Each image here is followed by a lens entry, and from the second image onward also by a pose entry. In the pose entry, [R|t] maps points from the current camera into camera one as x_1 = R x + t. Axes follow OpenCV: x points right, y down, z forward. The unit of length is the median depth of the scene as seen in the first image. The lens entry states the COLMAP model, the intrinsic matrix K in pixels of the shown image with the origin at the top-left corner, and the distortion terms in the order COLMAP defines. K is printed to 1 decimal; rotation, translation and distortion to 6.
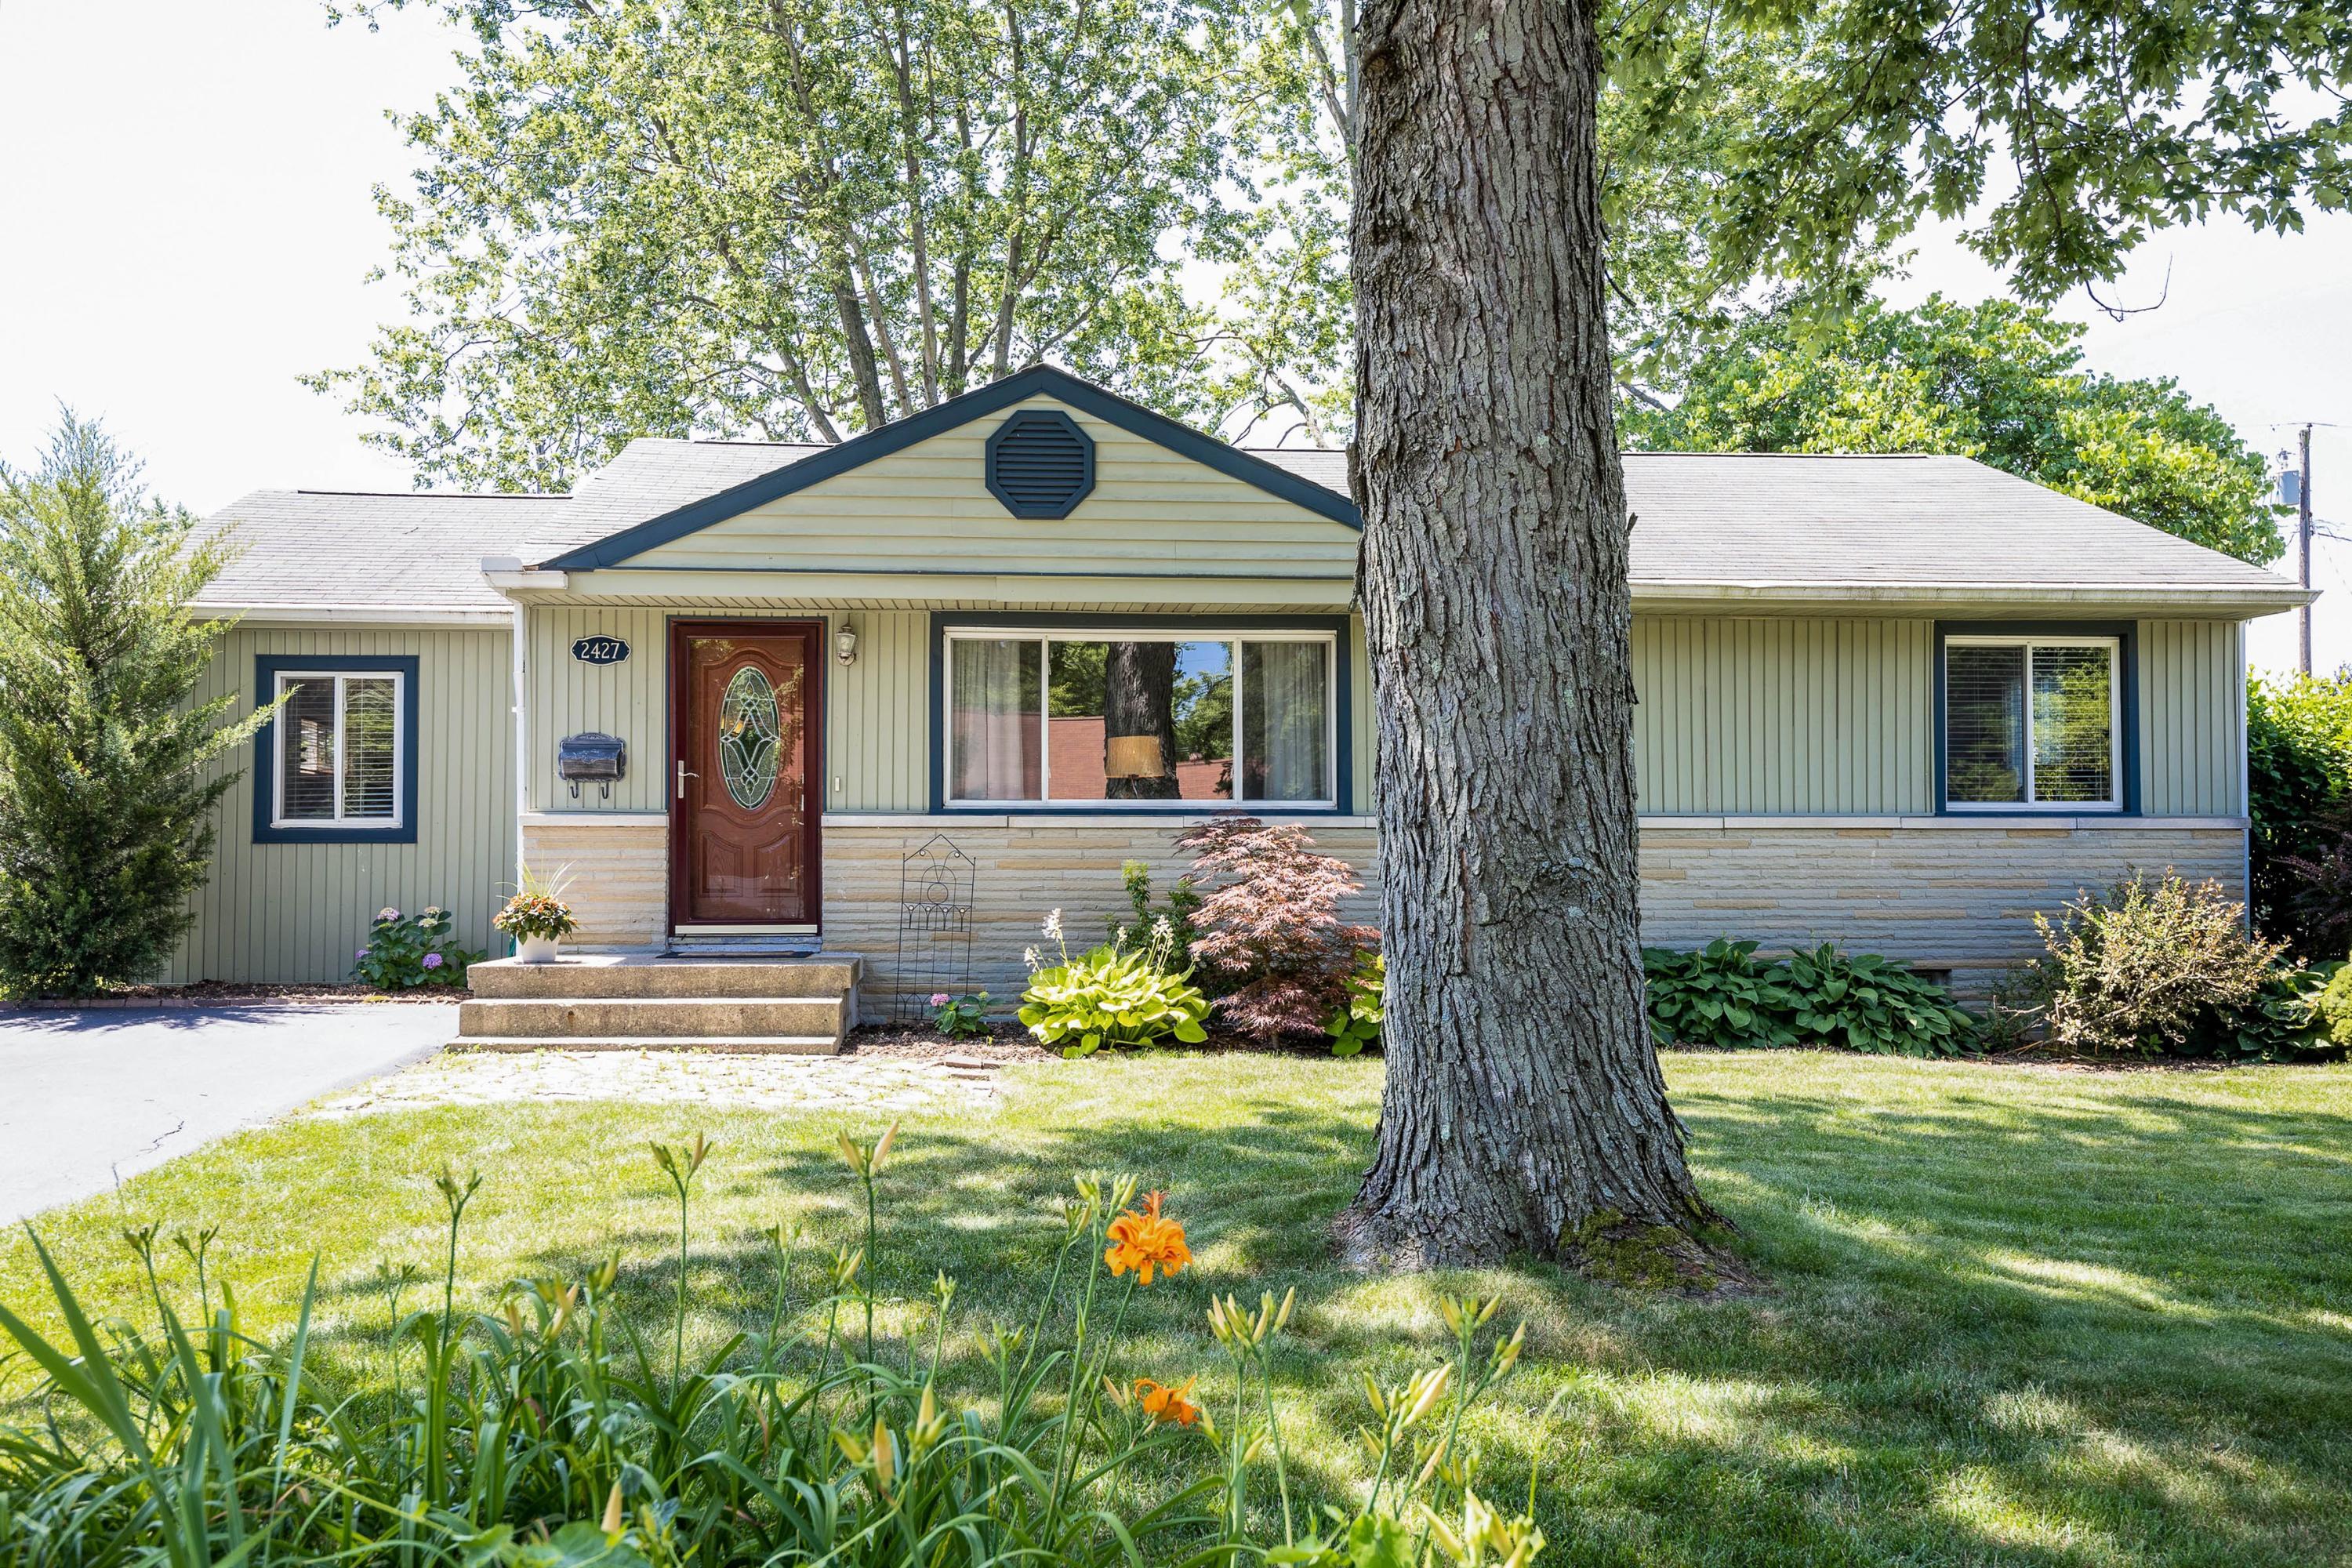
lens RADIAL K [[1992.9, 0, 1194.6], [0, 1992.9, 822.5], [0, 0, 1]] dist [0.039276, 0.060819]
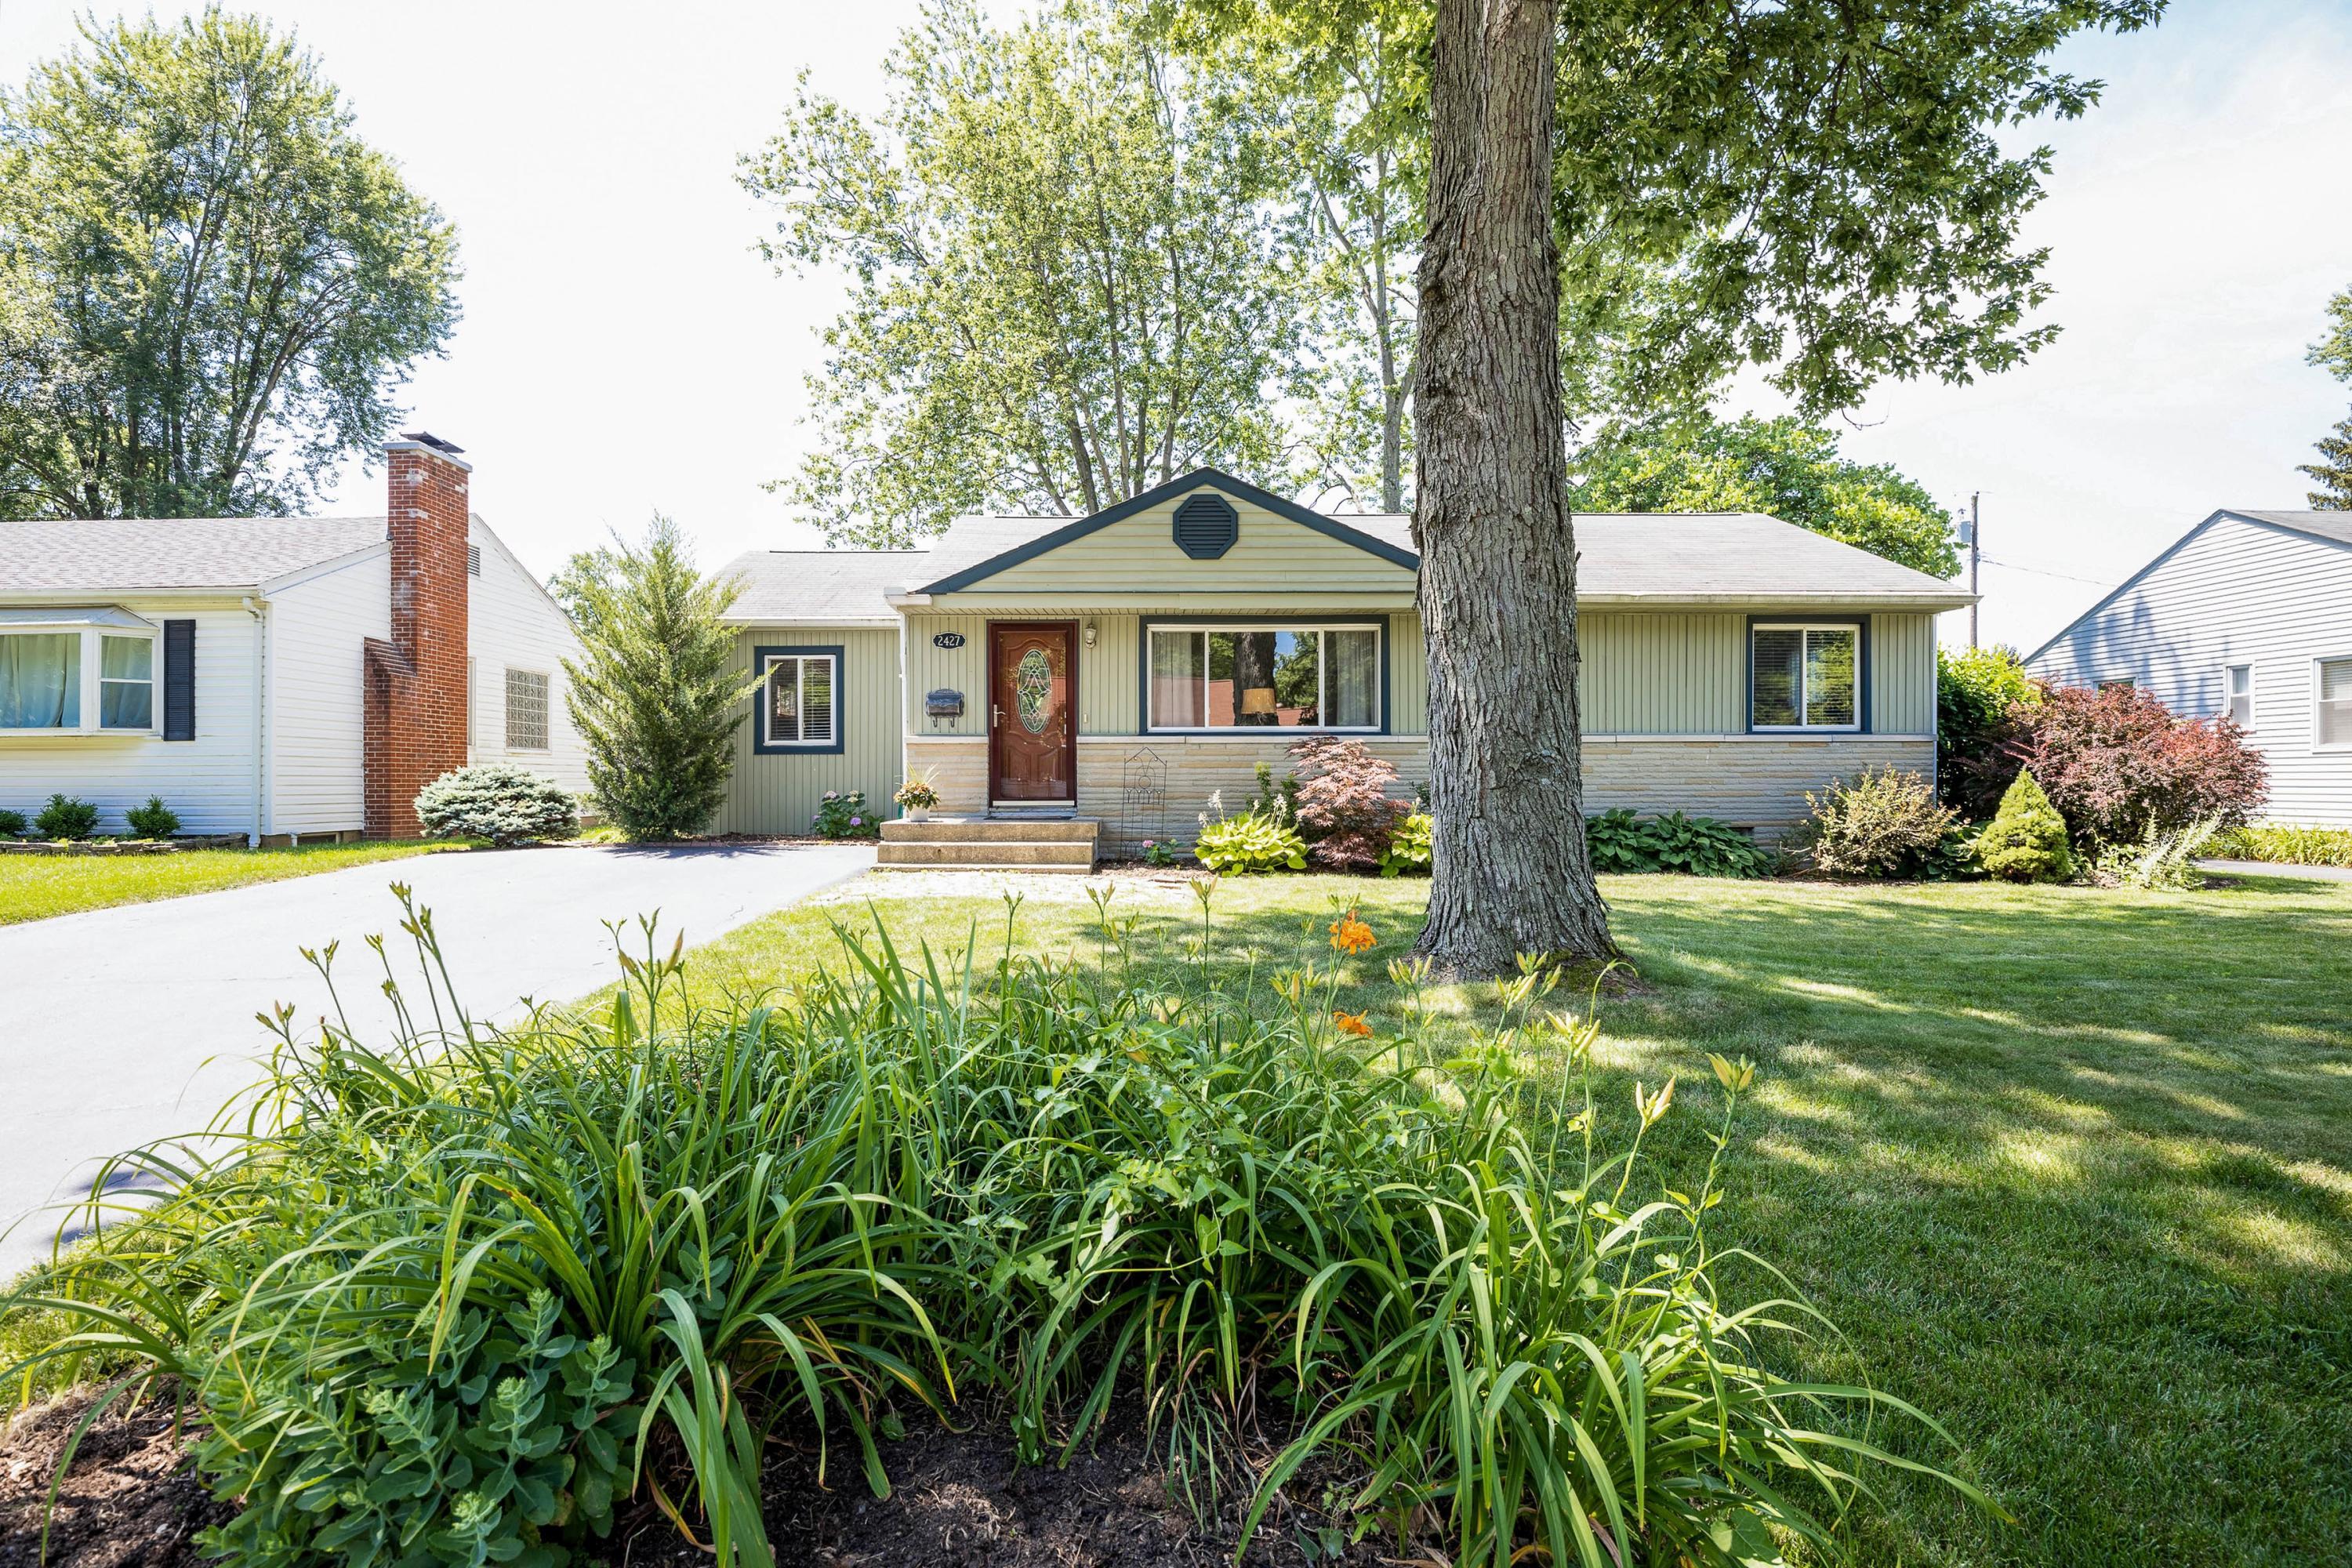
lens RADIAL K [[1224.1, 0, 1191.8], [0, 1224.1, 795.5], [0, 0, 1]] dist [-0.006595, 0.000122]
pose [[0.997743, -0.001764, -0.067130, -0.018935], [0.004489, 0.999171, 0.040458, 0.005020], [0.067003, -0.040668, 0.996924, -0.036068]]
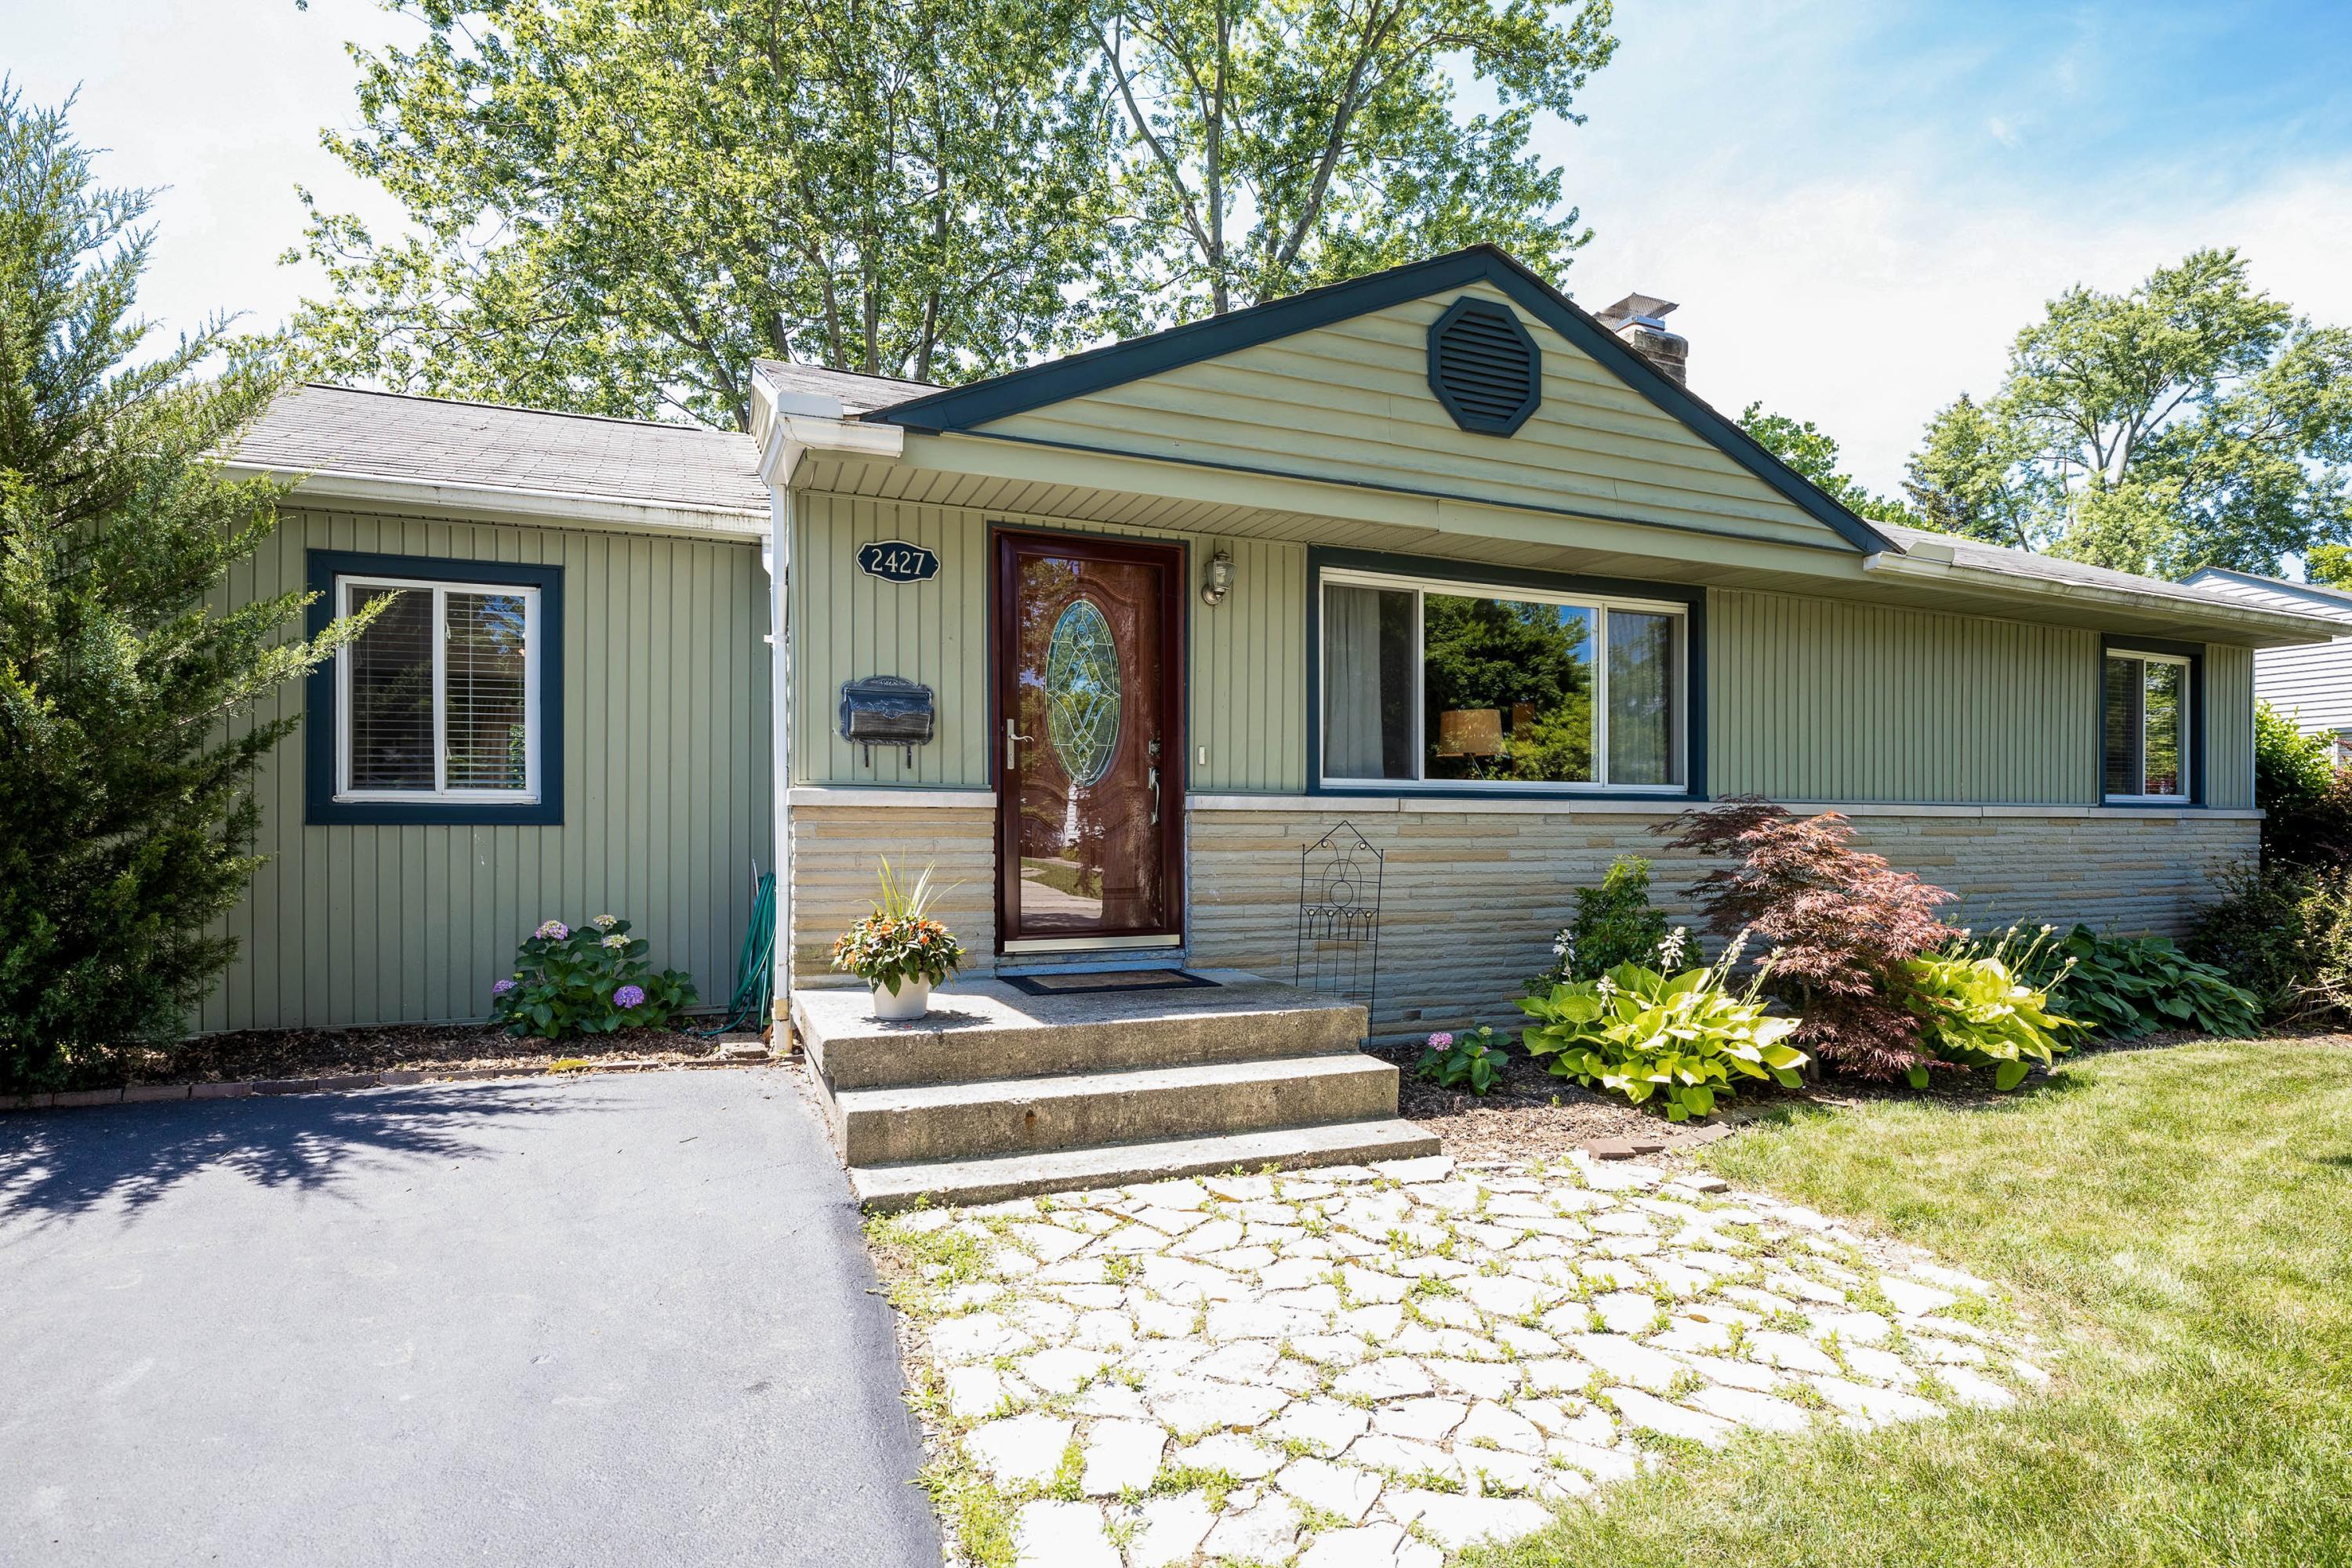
lens RADIAL K [[1224.1, 0, 1241.5], [0, 1224.1, 825.2], [0, 0, 1]] dist [-0.006595, 0.000122]
pose [[0.944890, 0.003865, 0.327365, -0.323533], [-0.011421, 0.999711, 0.021164, -0.001955], [-0.327188, -0.023737, 0.944661, 0.540133]]
